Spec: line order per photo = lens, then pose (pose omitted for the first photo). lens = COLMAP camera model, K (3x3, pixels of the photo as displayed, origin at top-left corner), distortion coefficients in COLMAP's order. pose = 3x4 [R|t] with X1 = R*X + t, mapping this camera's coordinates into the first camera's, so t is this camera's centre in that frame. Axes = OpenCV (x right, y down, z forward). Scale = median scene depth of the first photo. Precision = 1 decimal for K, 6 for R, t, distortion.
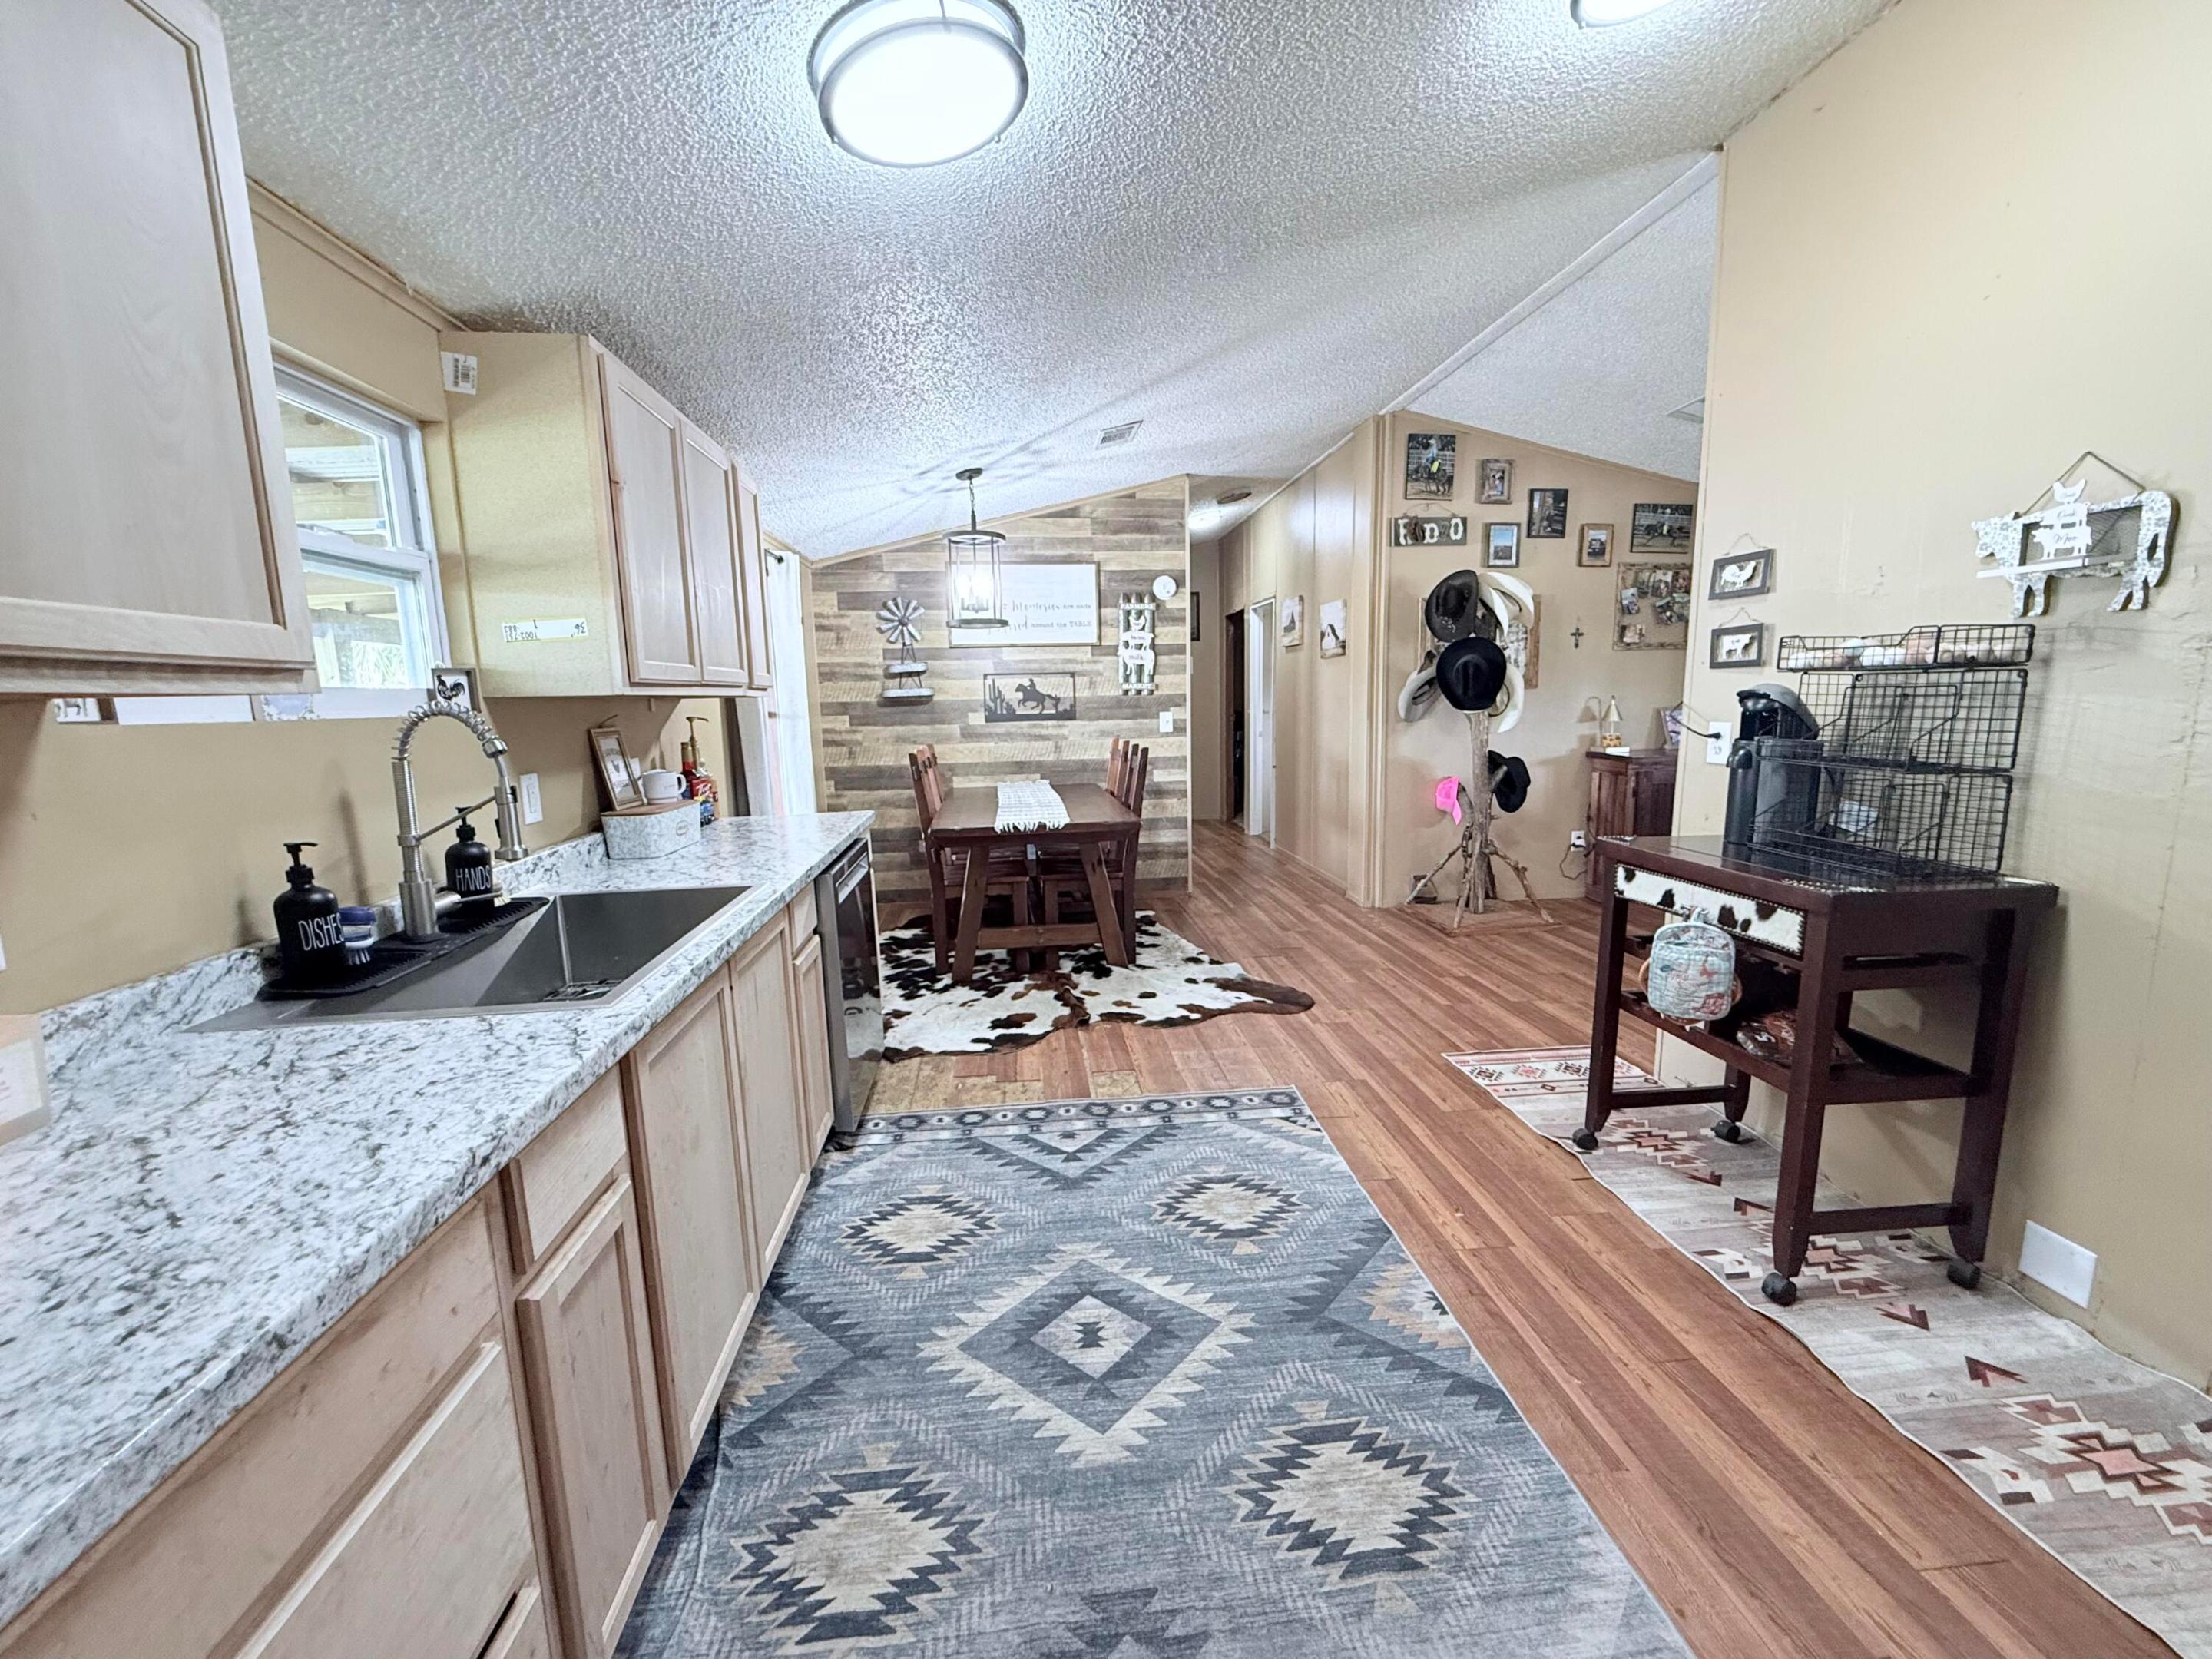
lens RADIAL K [[882.5, 0, 1099.3], [0, 882.5, 831.9], [0, 0, 1]] dist [-0.000413, 0.000120]
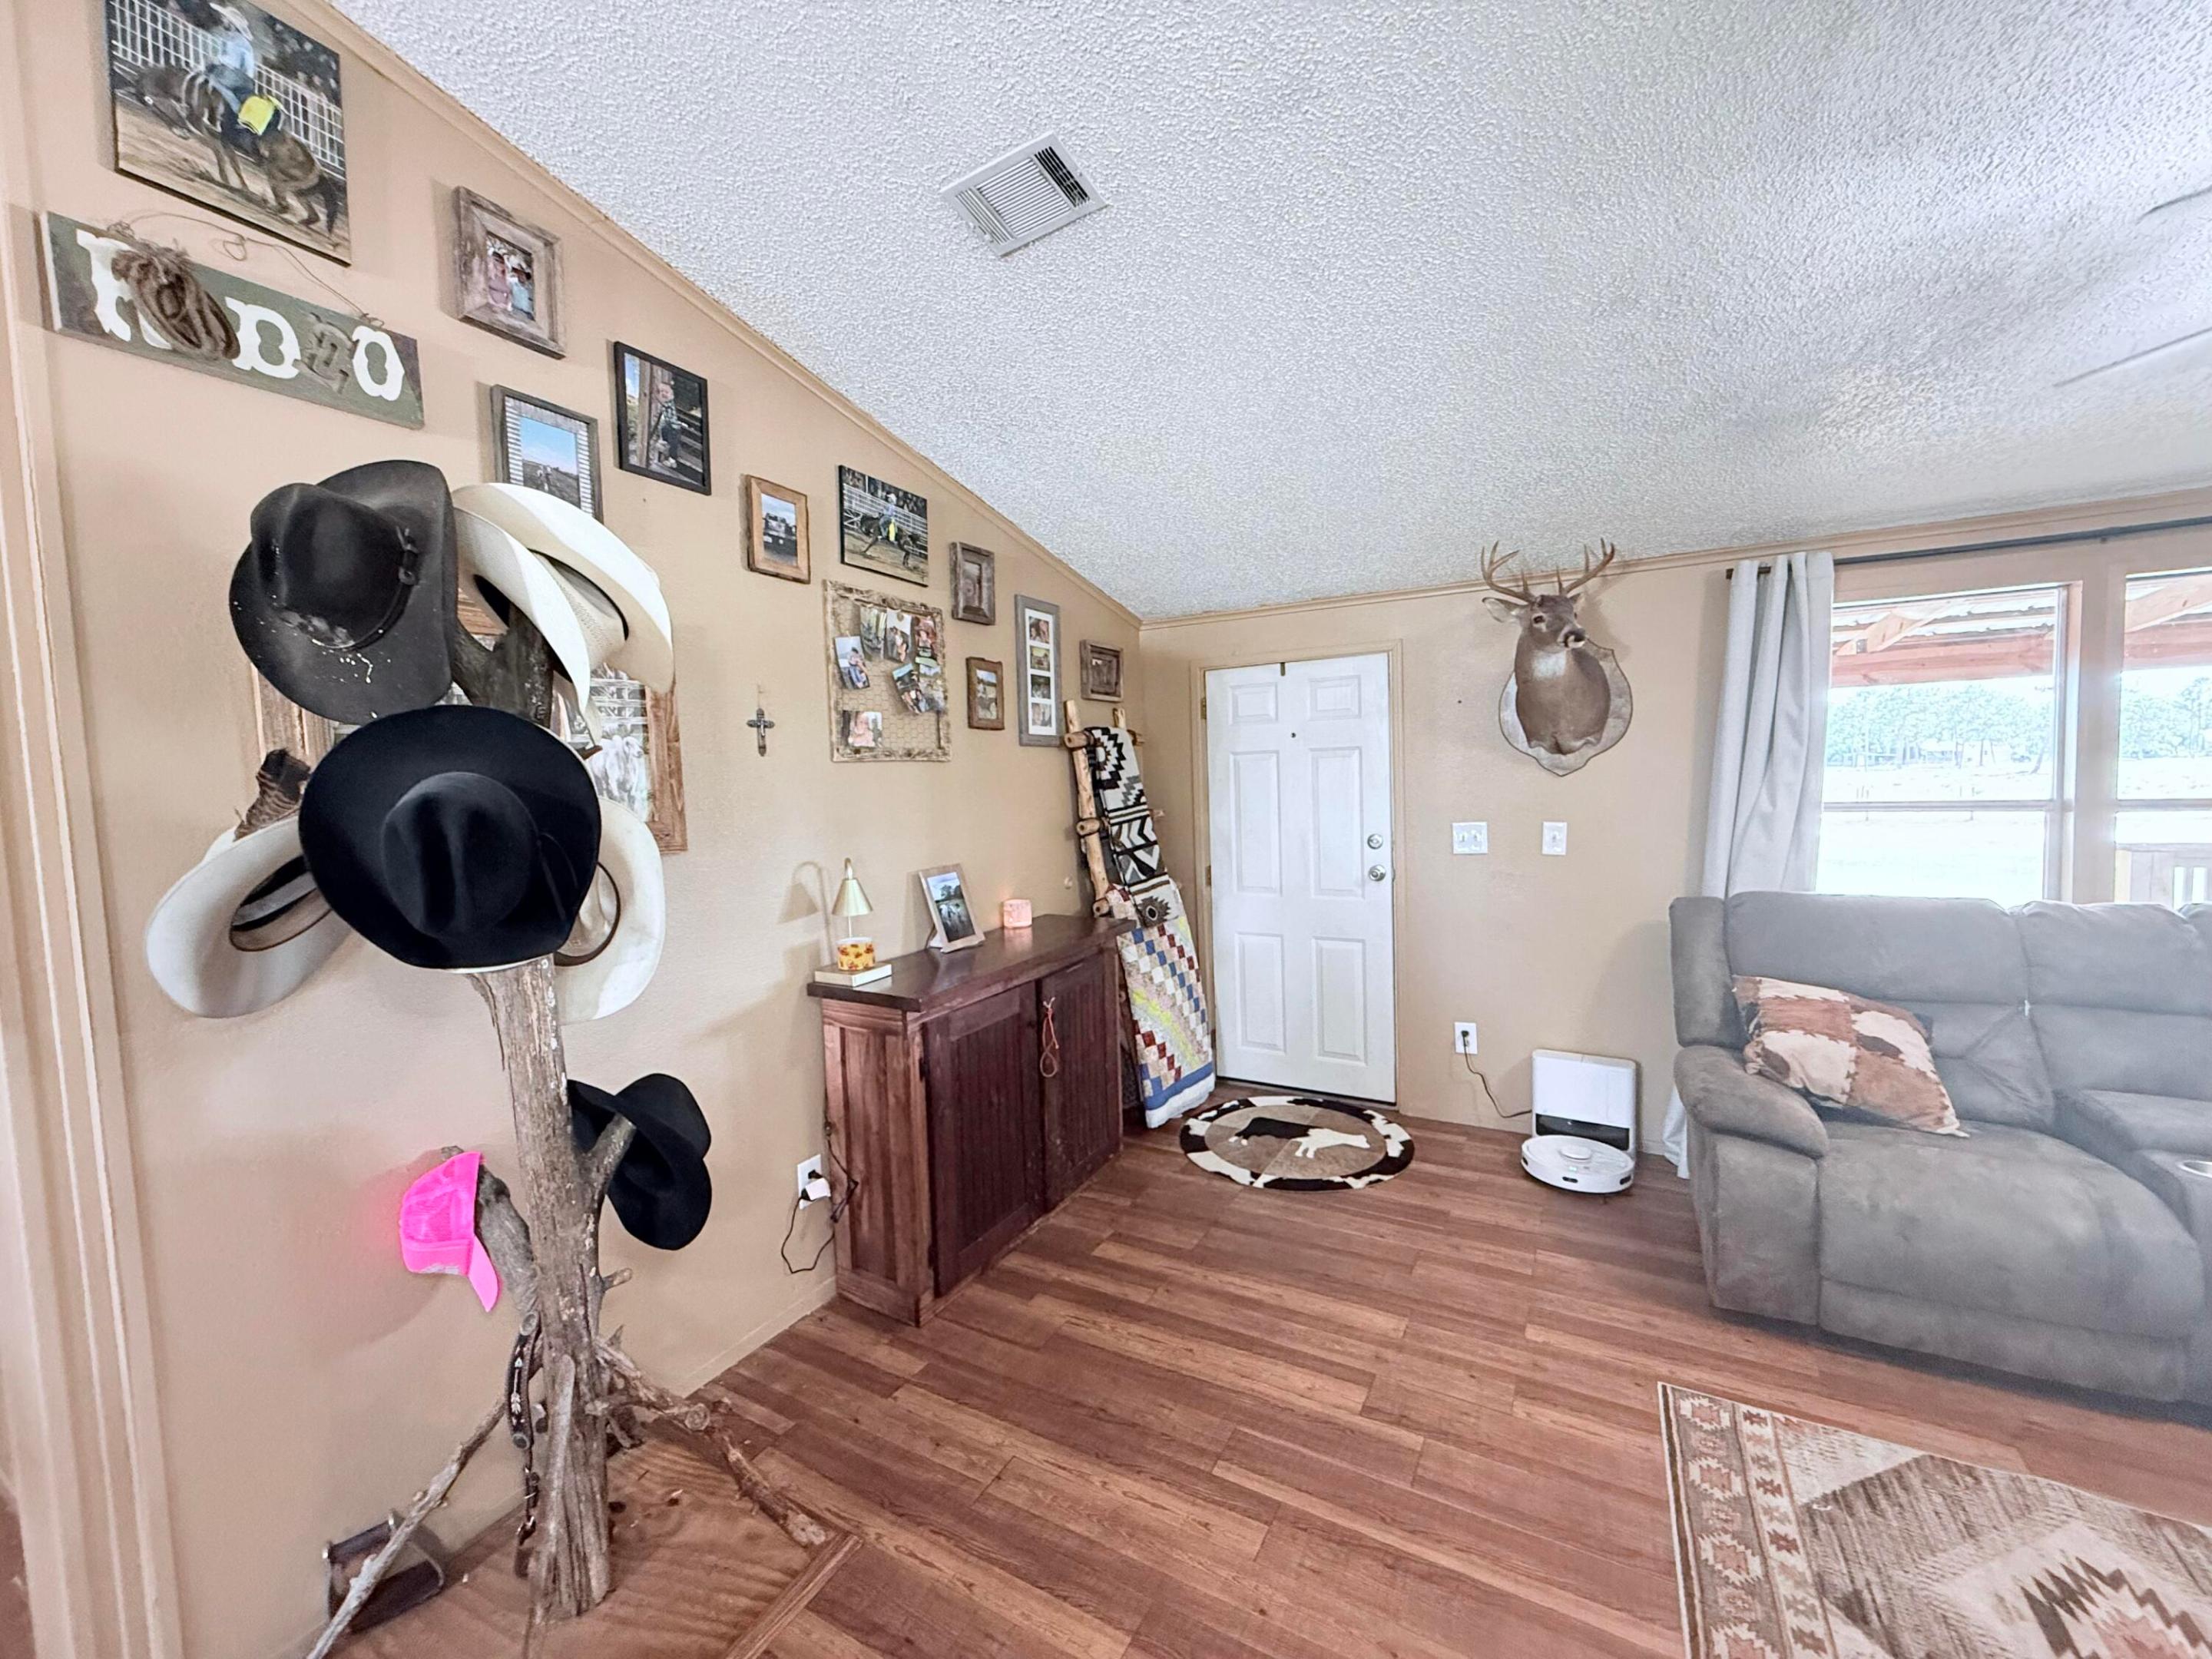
lens RADIAL K [[882.5, 0, 1100.3], [0, 882.5, 830.8], [0, 0, 1]] dist [-0.000413, 0.000120]
pose [[0.589048, -0.044406, 0.806877, 0.472501], [0.139050, 0.989166, -0.047073, -0.211126], [-0.796045, 0.139925, 0.588841, 1.017661]]
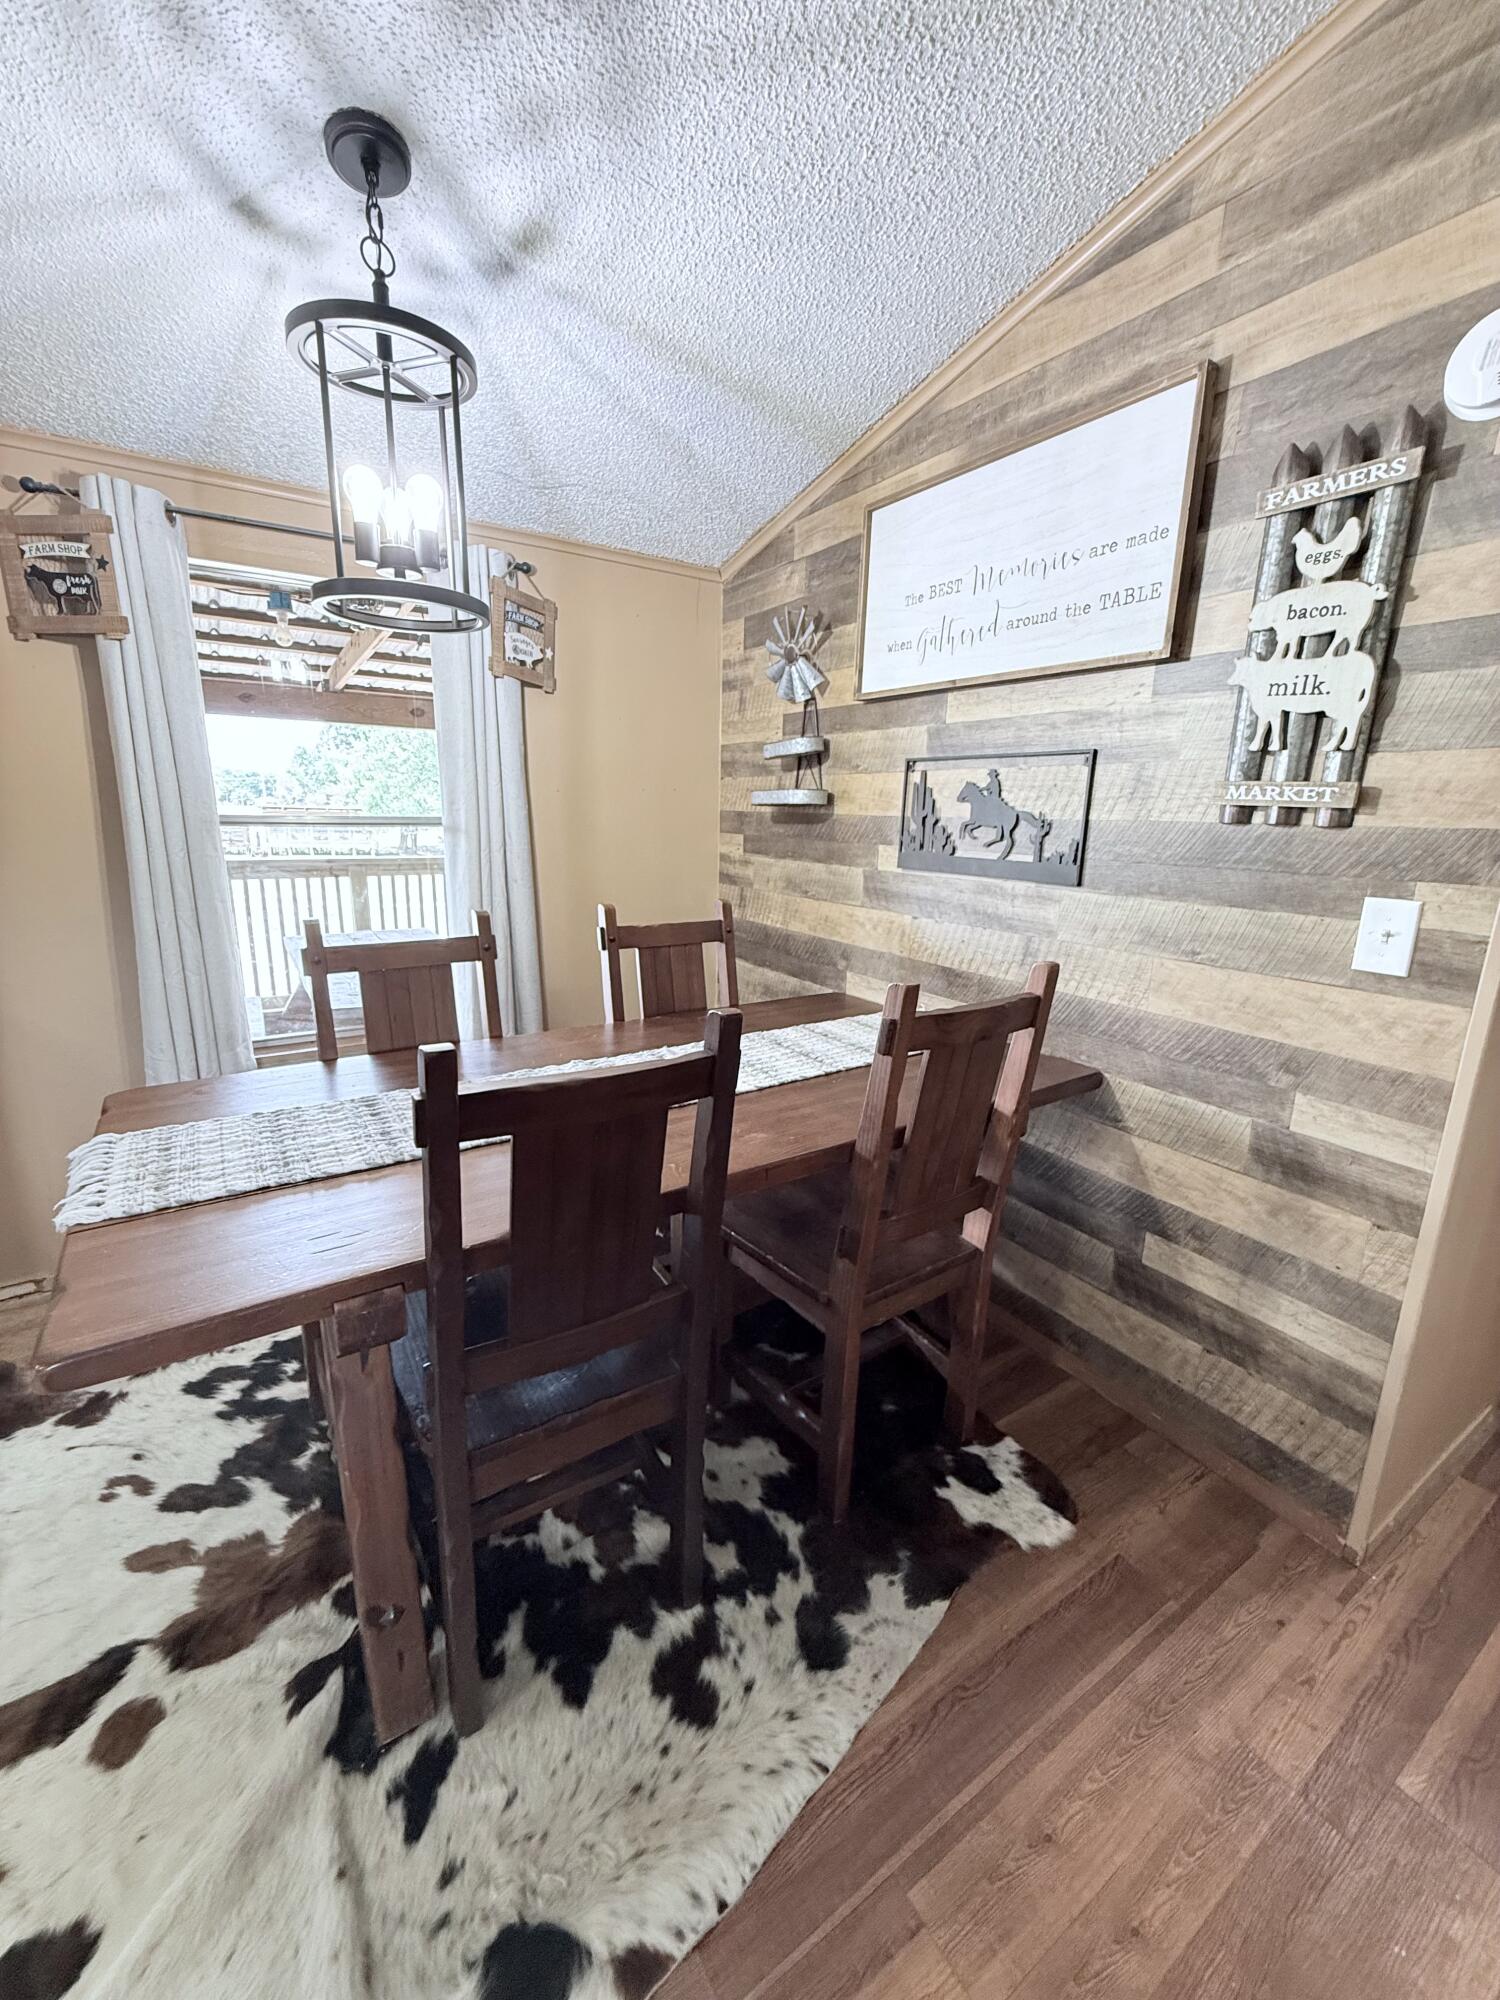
lens RADIAL K [[797.9, 0, 750.5], [0, 797.9, 996.1], [0, 0, 1]] dist [-0.000413, 0.000120]
pose [[0.459903, 0.234802, -0.856363, 0.344022], [-0.164017, 0.970274, 0.177951, -0.207531], [0.872690, 0.058618, 0.484744, 1.266360]]
